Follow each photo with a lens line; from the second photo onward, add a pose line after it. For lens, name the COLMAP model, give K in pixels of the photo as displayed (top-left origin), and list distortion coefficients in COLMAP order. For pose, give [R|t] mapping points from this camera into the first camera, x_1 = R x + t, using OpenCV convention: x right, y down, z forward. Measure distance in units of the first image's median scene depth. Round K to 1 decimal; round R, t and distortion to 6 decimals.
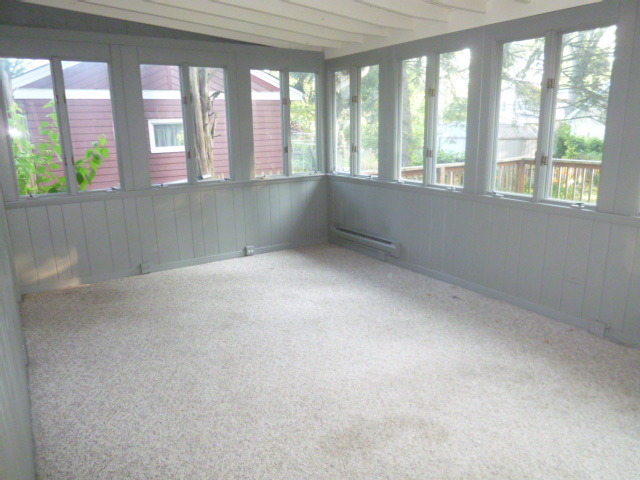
lens RADIAL K [[457.4, 0, 320.0], [0, 457.4, 240.0], [0, 0, 1]] dist [-0.064464, 0.022542]
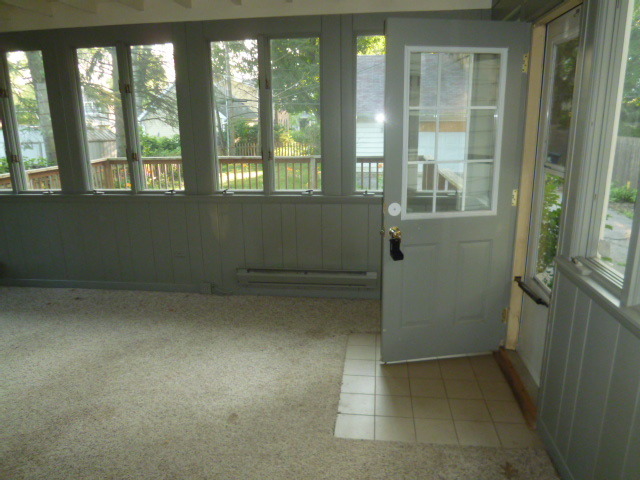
lens RADIAL K [[457.4, 0, 320.0], [0, 457.4, 240.0], [0, 0, 1]] dist [-0.064464, 0.022542]
pose [[0.648480, -0.183497, 0.738785, -0.068931], [0.187068, 0.979165, 0.079000, 0.021898], [-0.737888, 0.086974, 0.669295, -0.076393]]
